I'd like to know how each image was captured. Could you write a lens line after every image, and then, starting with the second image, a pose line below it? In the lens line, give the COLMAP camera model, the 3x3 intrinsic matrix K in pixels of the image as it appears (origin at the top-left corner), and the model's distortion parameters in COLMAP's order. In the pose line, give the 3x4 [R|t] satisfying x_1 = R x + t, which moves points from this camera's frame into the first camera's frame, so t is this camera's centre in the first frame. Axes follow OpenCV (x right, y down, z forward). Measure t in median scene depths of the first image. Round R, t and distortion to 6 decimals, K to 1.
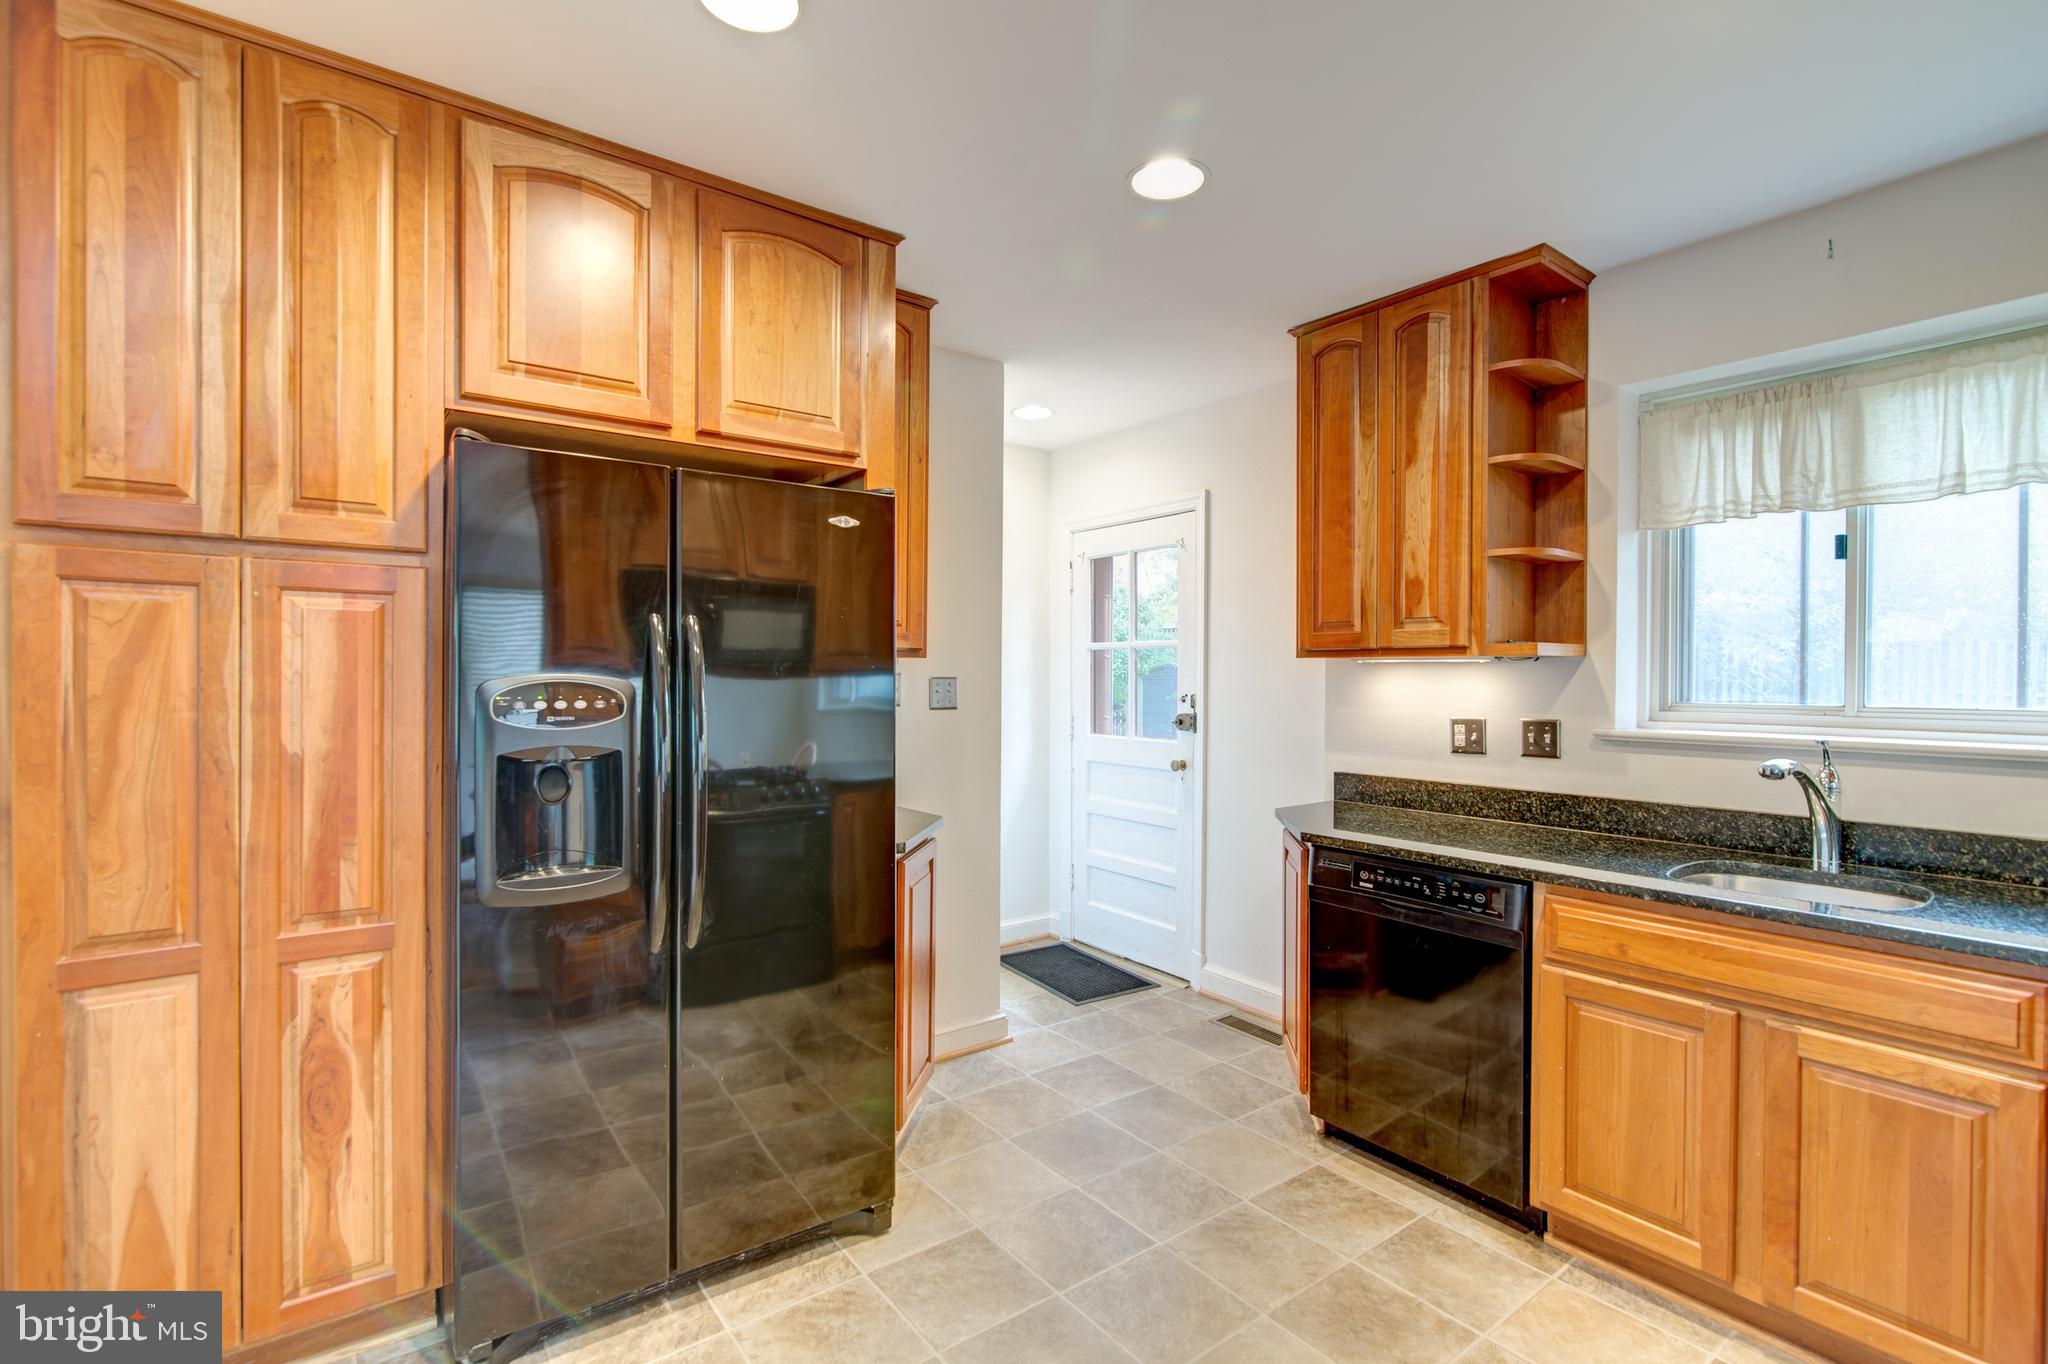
lens RADIAL K [[936.0, 0, 1021.6], [0, 936.0, 685.7], [0, 0, 1]] dist [-0.005239, 0.000001]
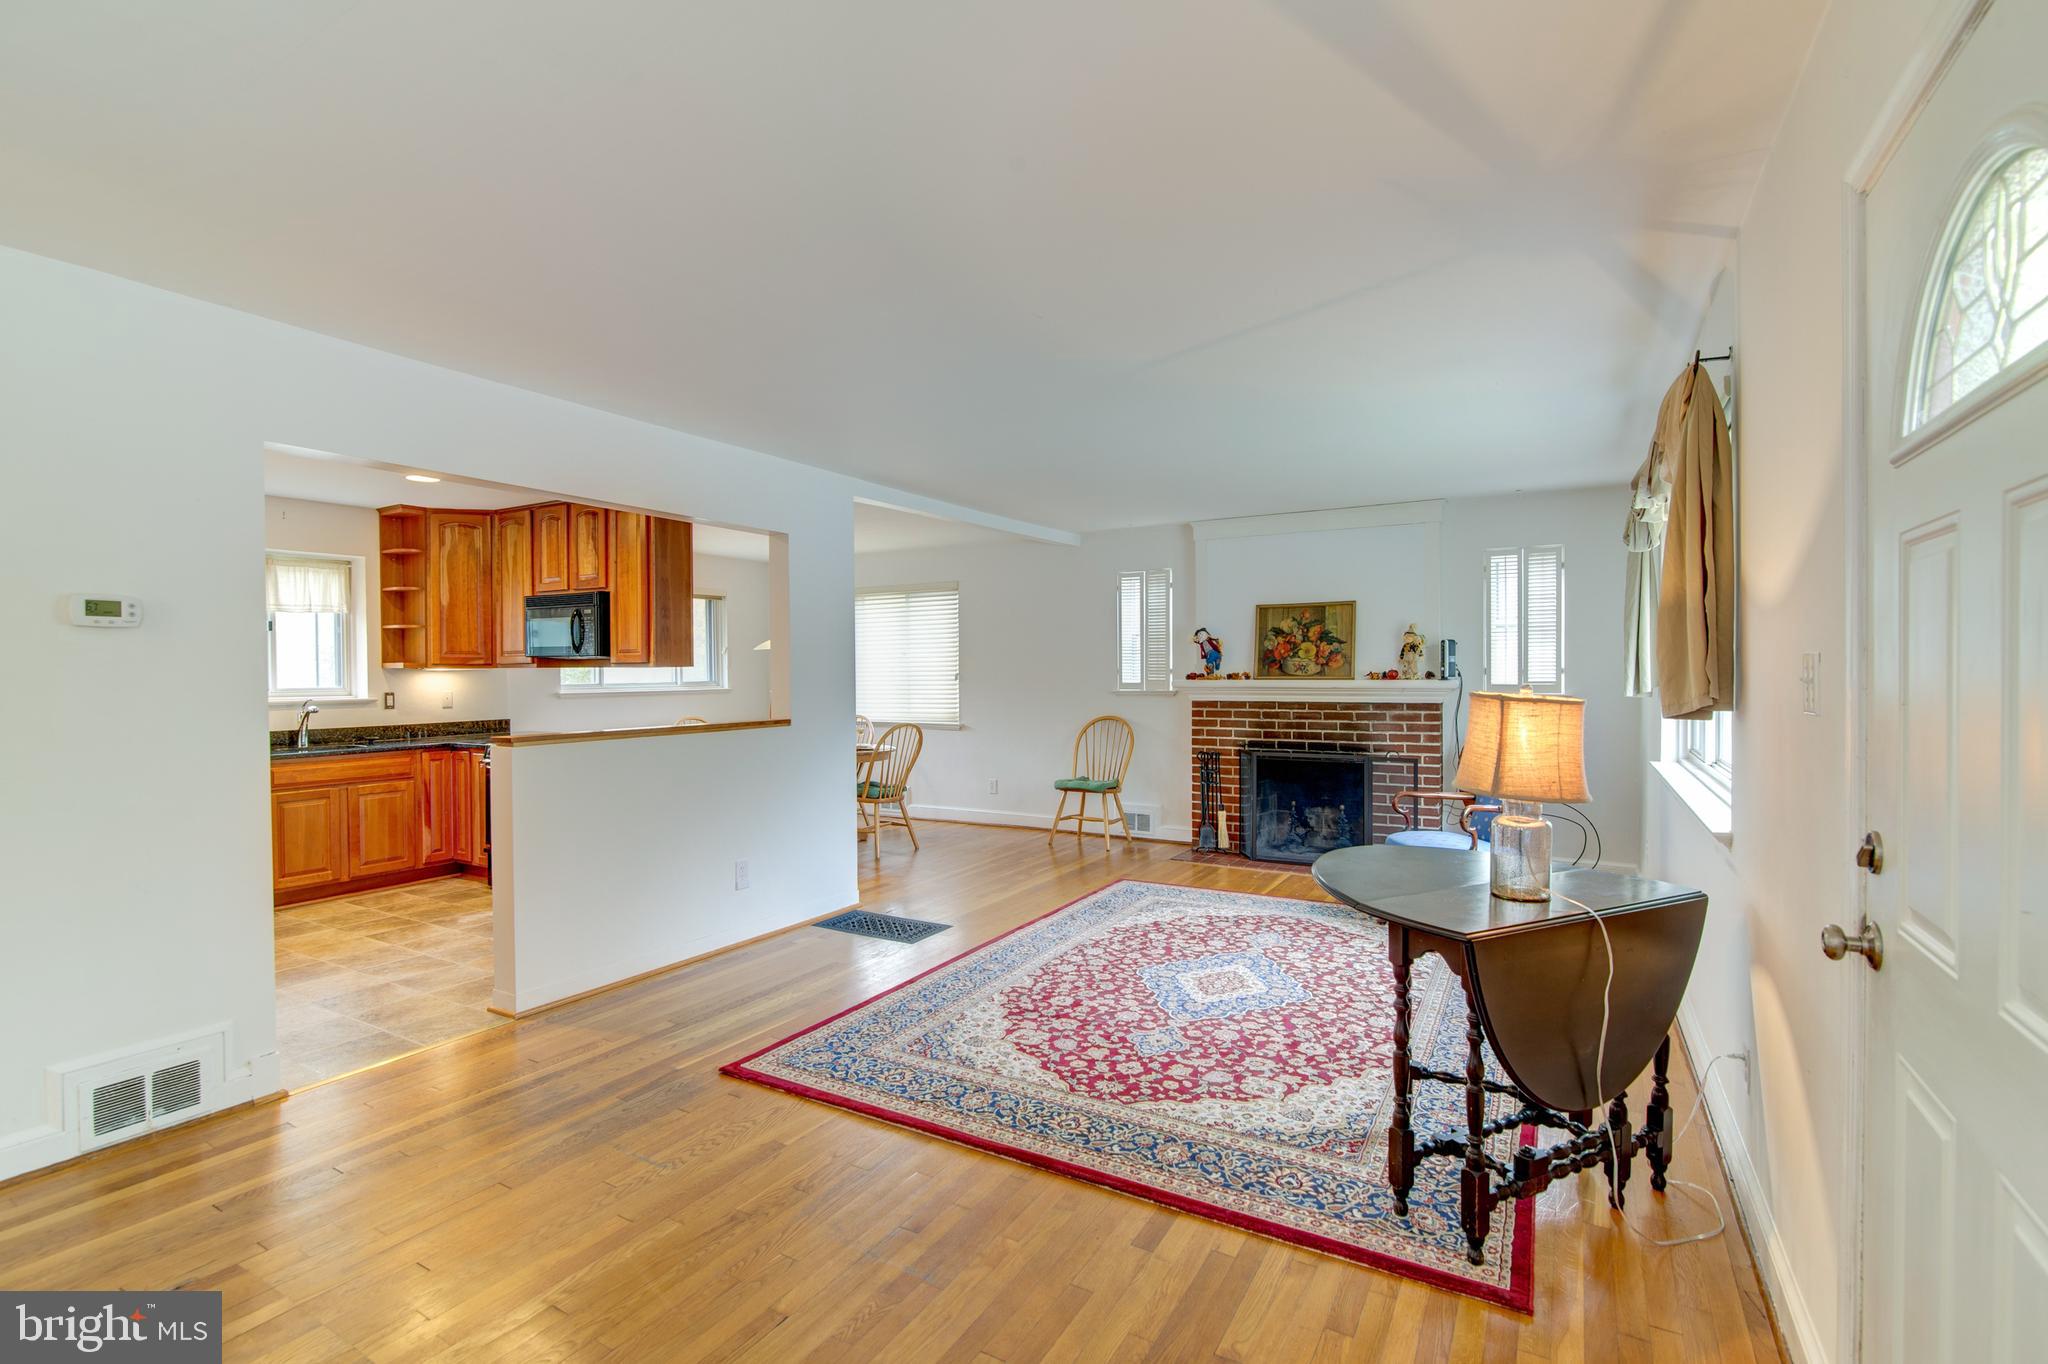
lens RADIAL K [[934.1, 0, 1020.5], [0, 934.1, 686.6], [0, 0, 1]] dist [-0.005795, 0.000639]
pose [[-0.380225, -0.014927, 0.924774, -2.150847], [0.015094, 0.999636, 0.022342, -0.008546], [-0.924771, 0.022454, -0.379861, 0.073258]]
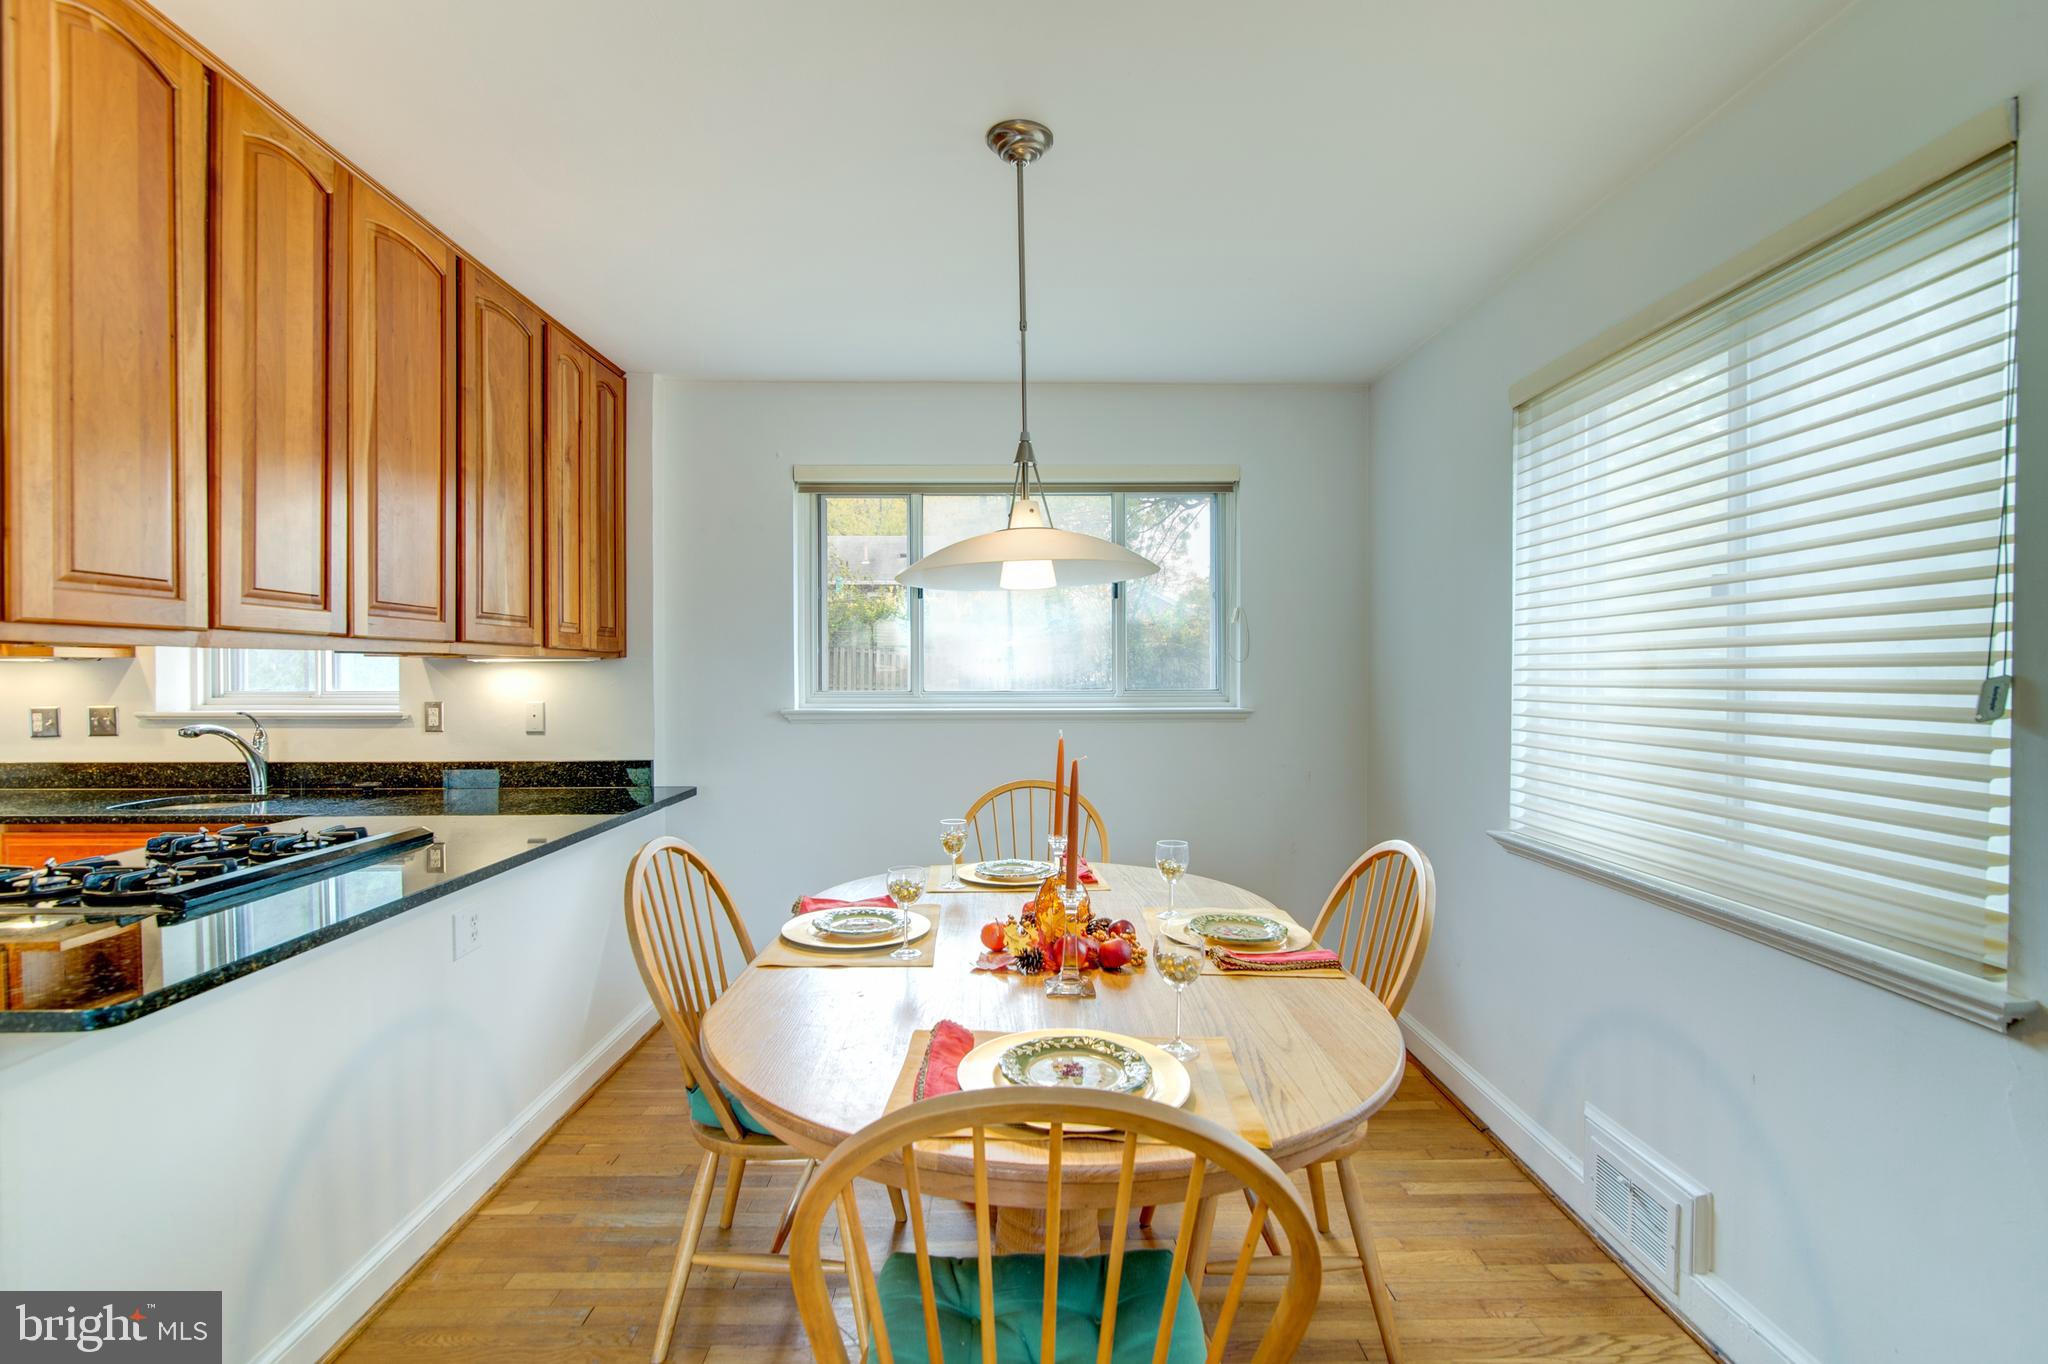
lens RADIAL K [[936.0, 0, 1021.6], [0, 936.0, 685.7], [0, 0, 1]] dist [-0.005239, 0.000001]
pose [[0.589734, -0.012622, 0.807499, 0.299606], [0.010861, 0.999911, 0.007698, 0.012609], [-0.807524, 0.004230, 0.589819, -0.876561]]
